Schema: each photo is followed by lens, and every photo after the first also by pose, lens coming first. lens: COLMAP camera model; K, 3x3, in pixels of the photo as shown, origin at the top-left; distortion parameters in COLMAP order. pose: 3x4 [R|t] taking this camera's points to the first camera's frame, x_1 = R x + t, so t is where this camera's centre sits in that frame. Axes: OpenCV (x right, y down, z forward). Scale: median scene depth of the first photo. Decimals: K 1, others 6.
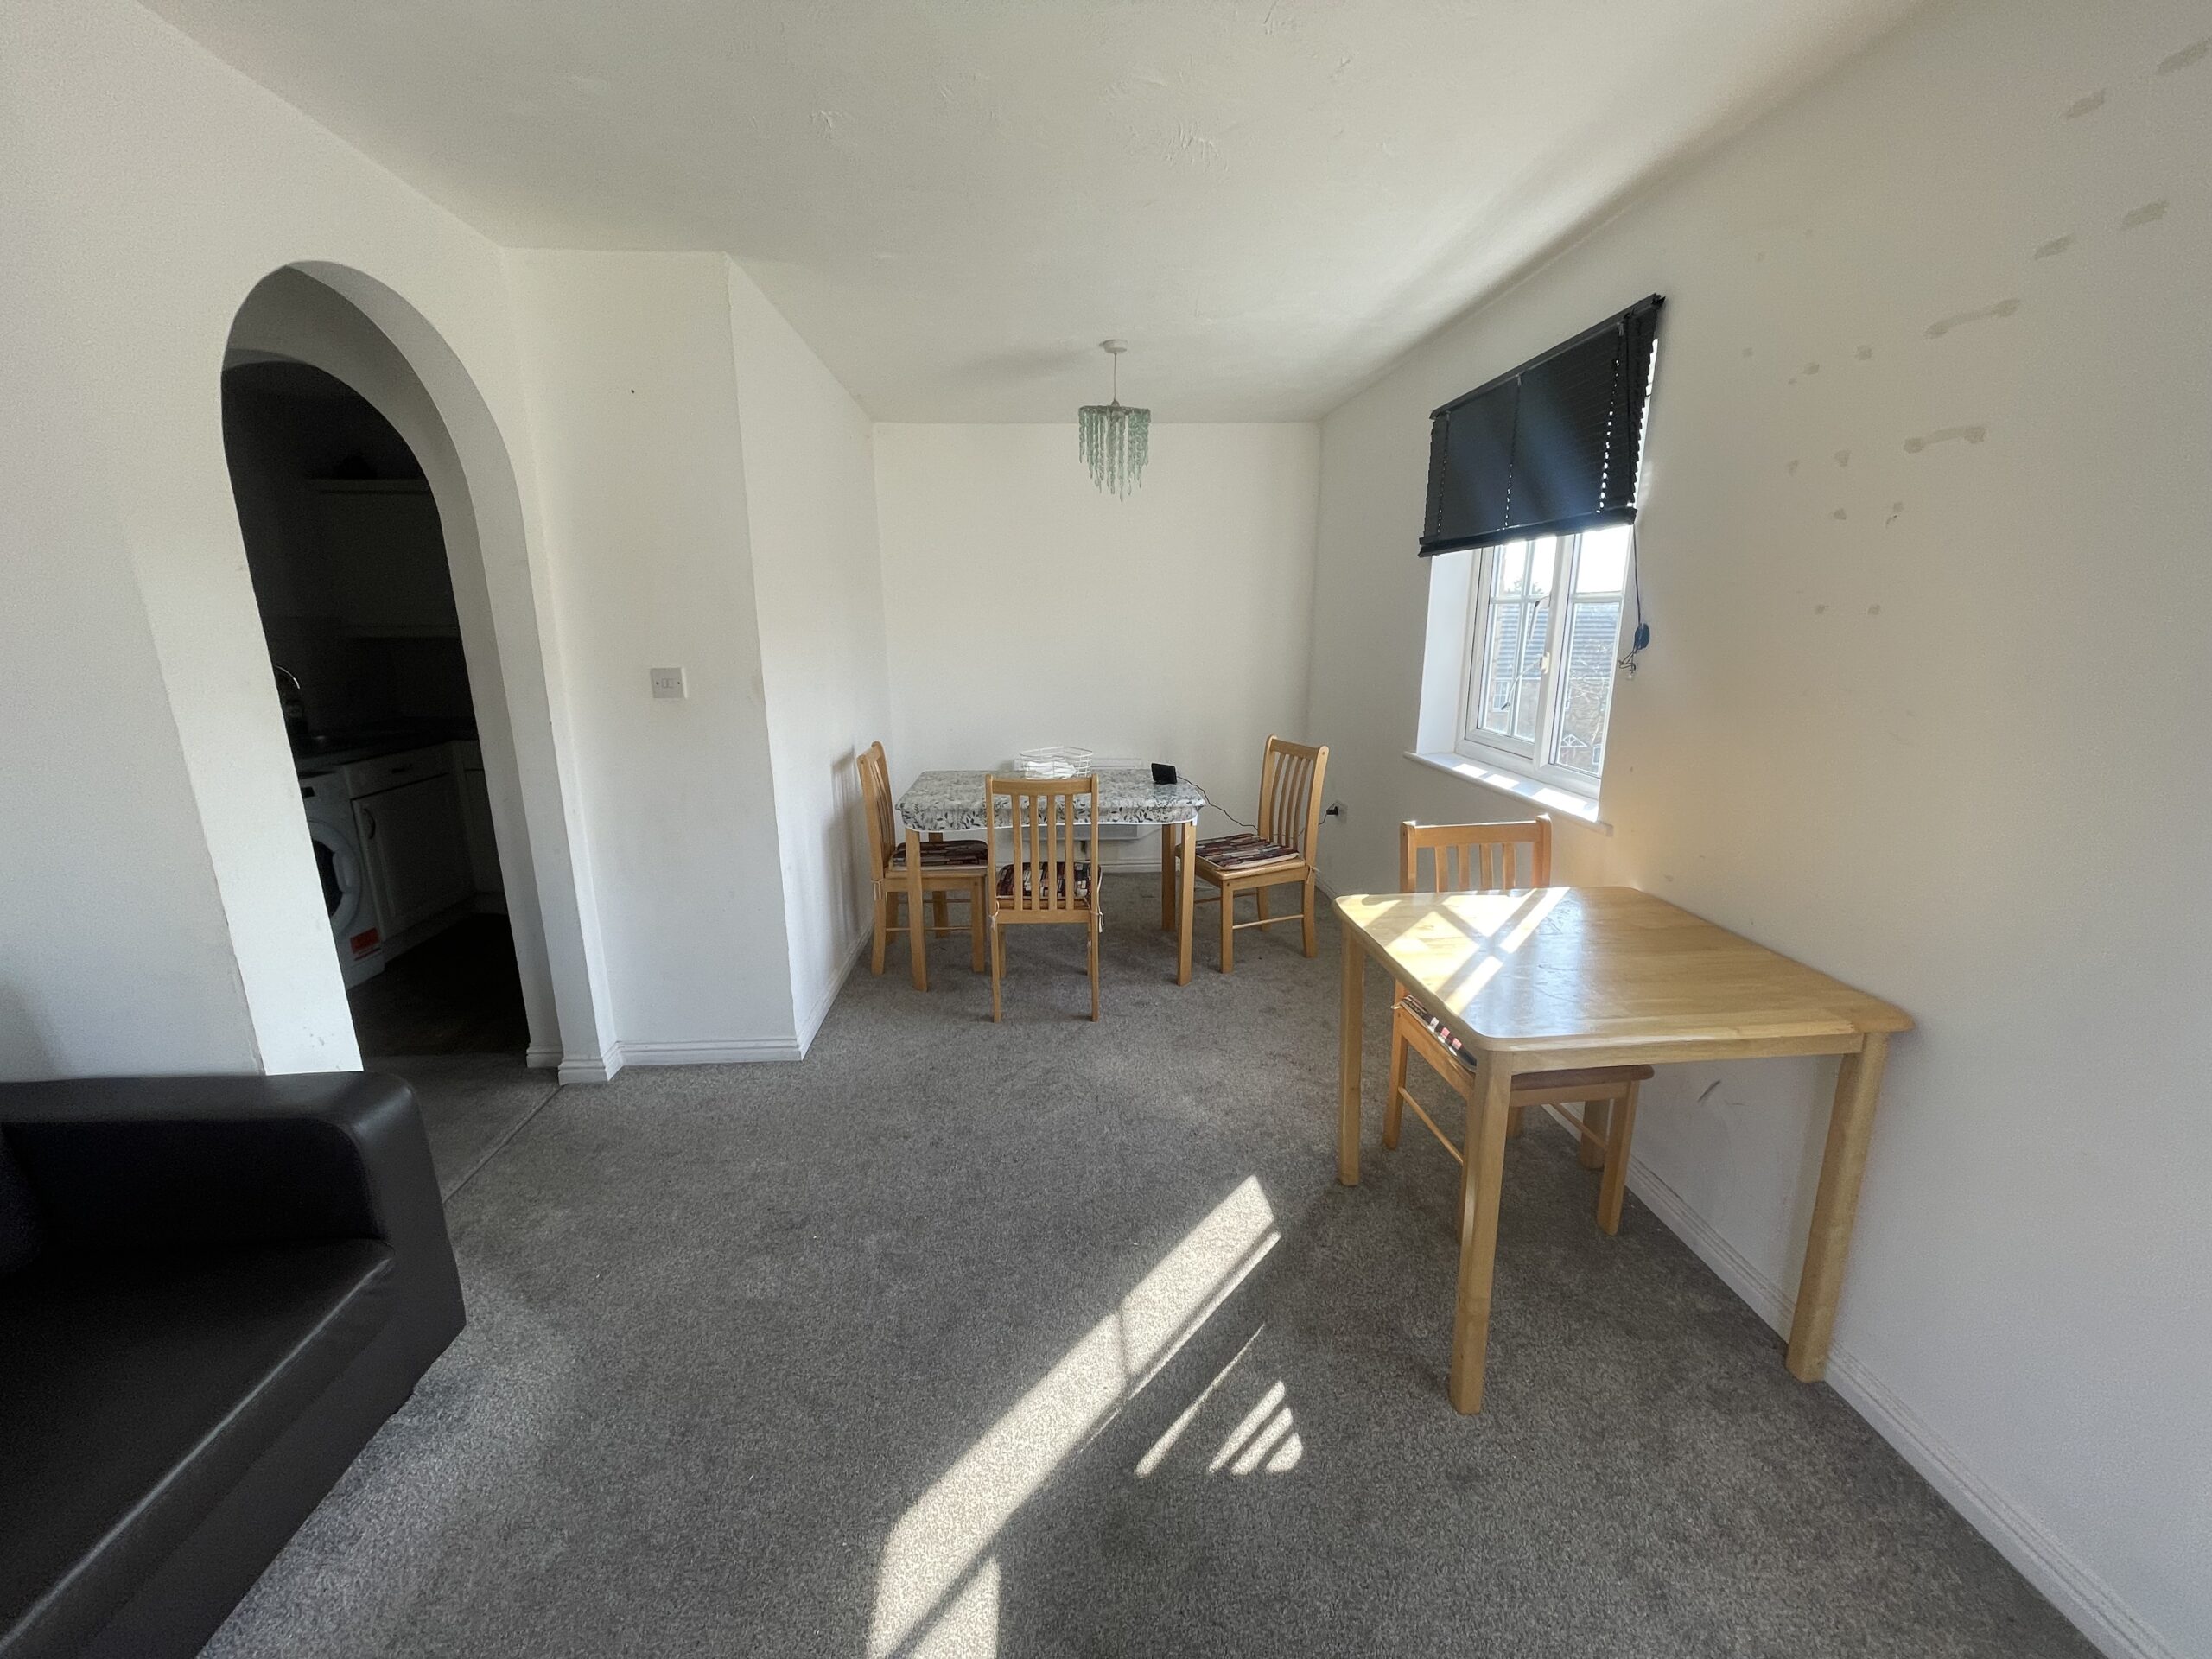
lens RADIAL K [[898.4, 0, 1098.6], [0, 898.4, 837.4], [0, 0, 1]] dist [0.000844, -0.000017]
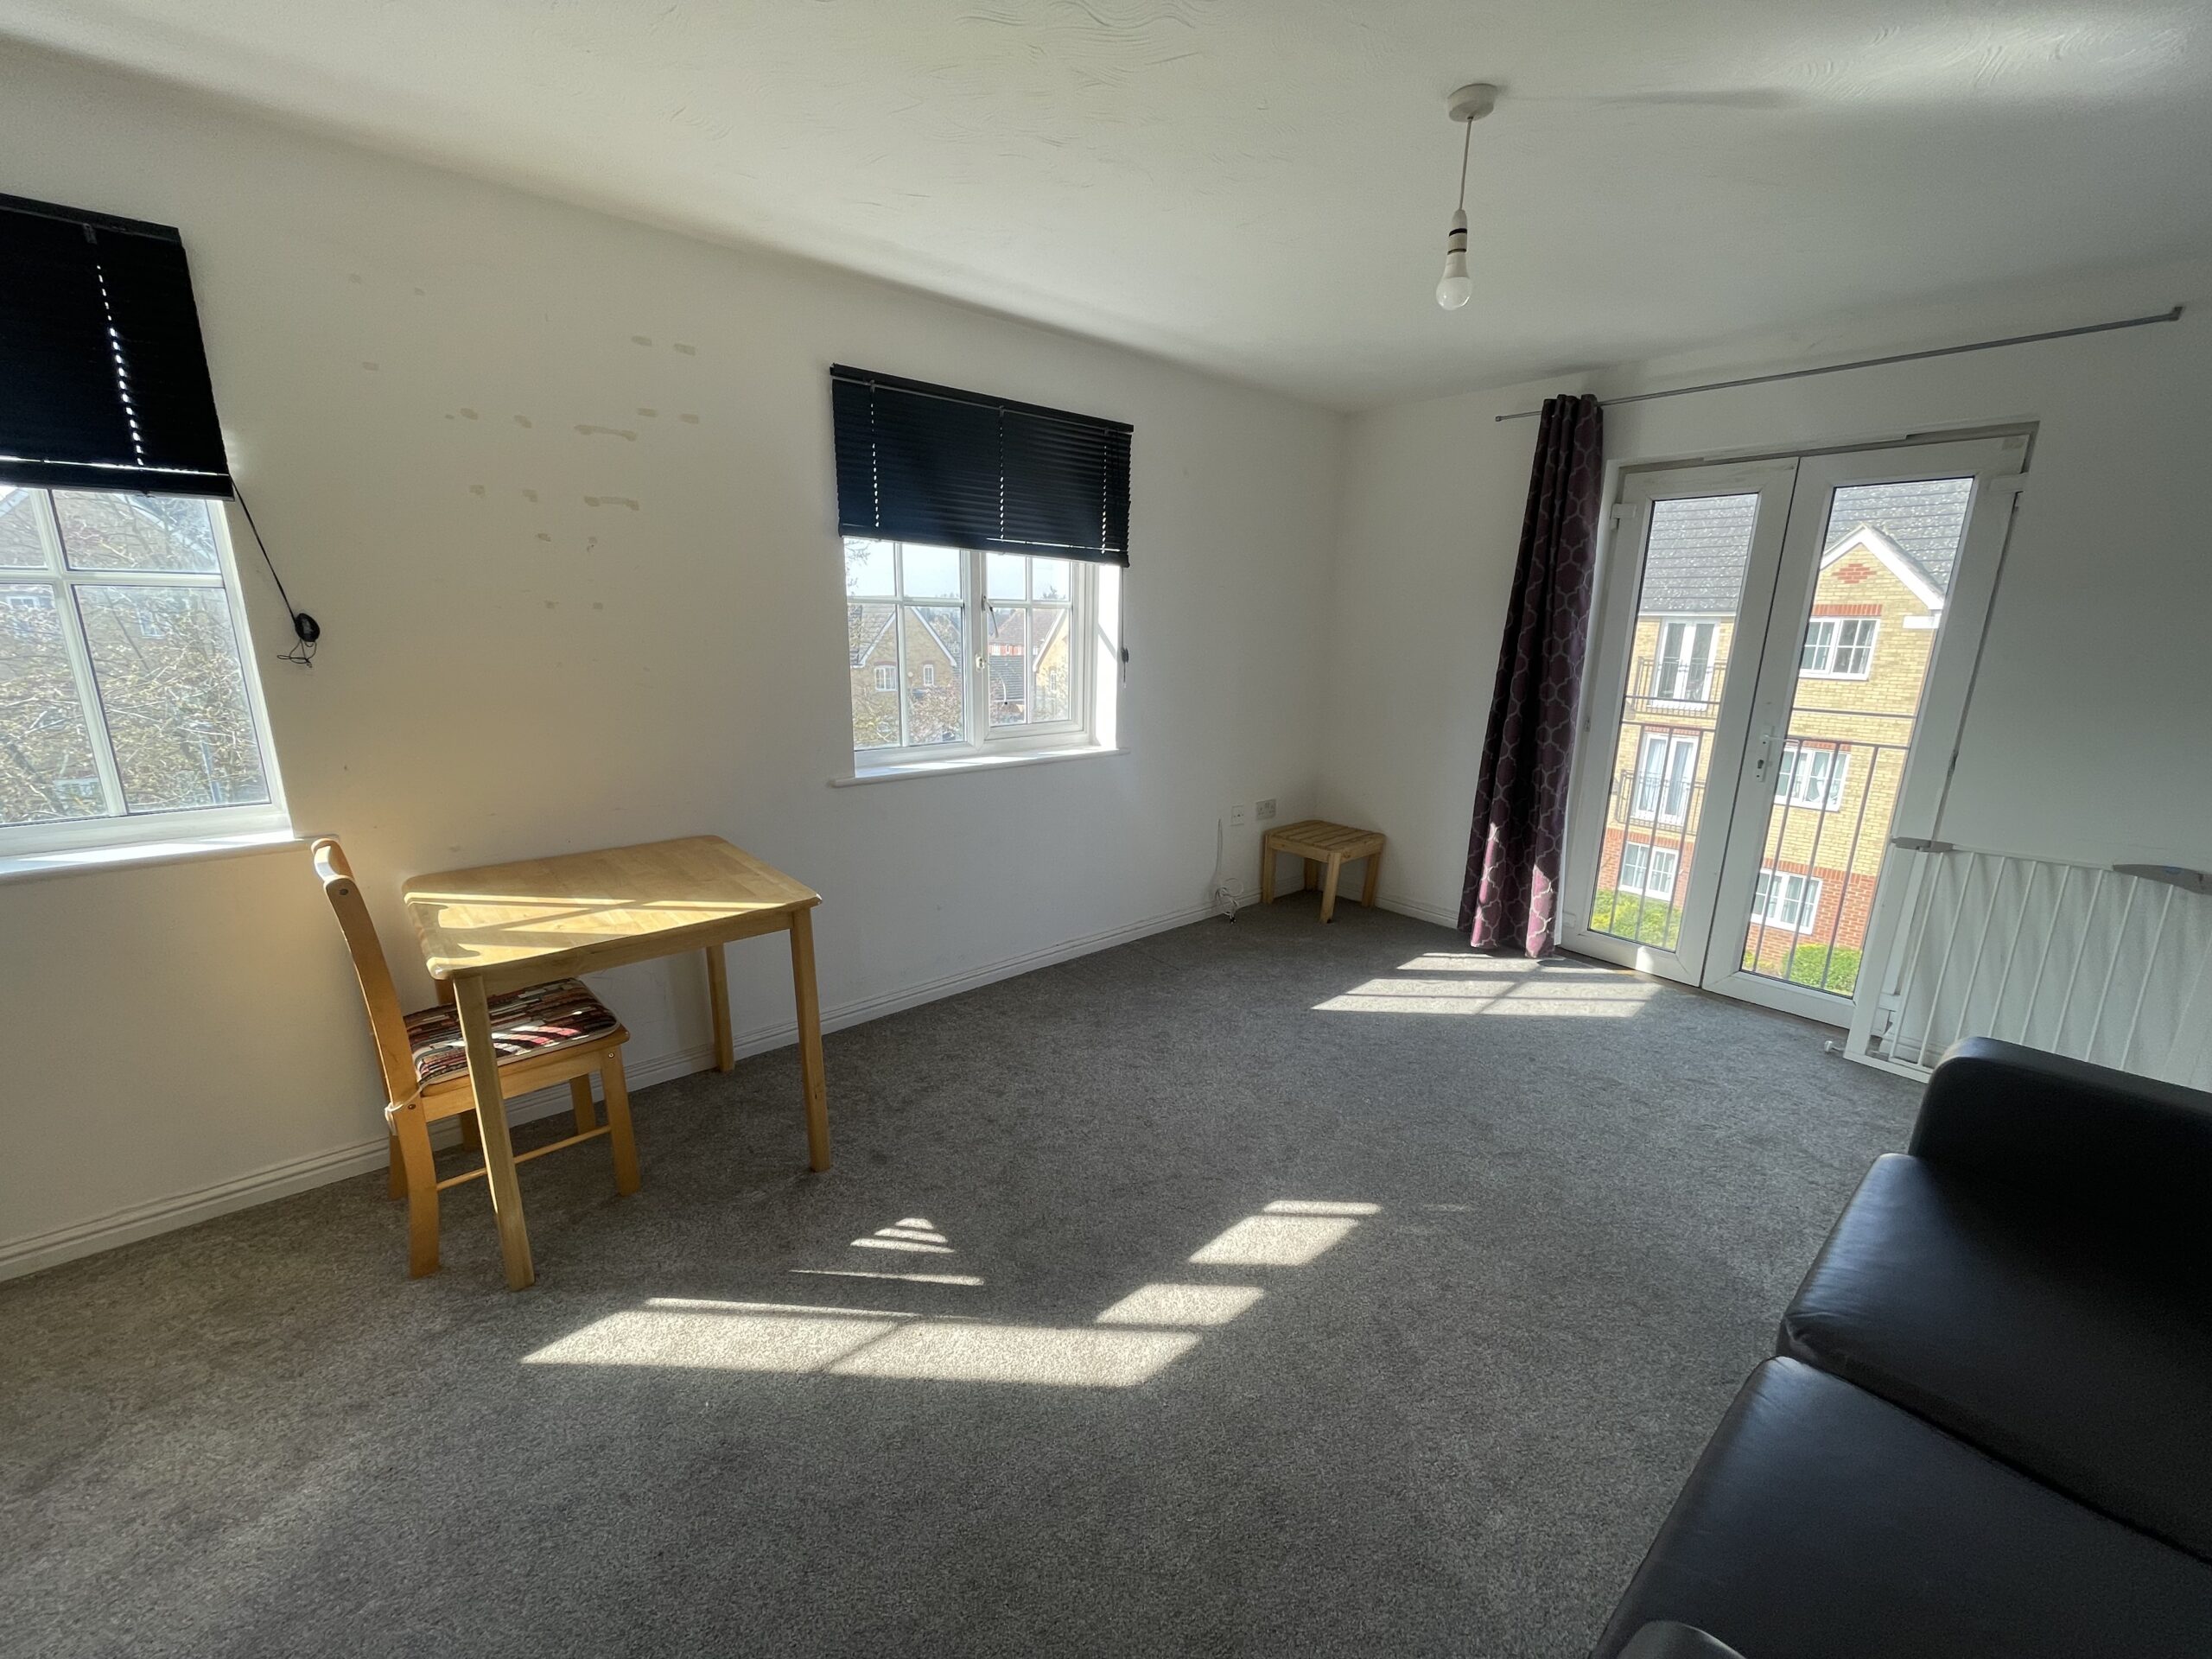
lens RADIAL K [[898.4, 0, 1098.6], [0, 898.4, 837.4], [0, 0, 1]] dist [0.000844, -0.000017]
pose [[-0.604538, -0.189489, 0.773711, -0.774235], [0.182483, 0.912521, 0.366067, -0.256613], [-0.775393, 0.362490, -0.517075, 1.092421]]
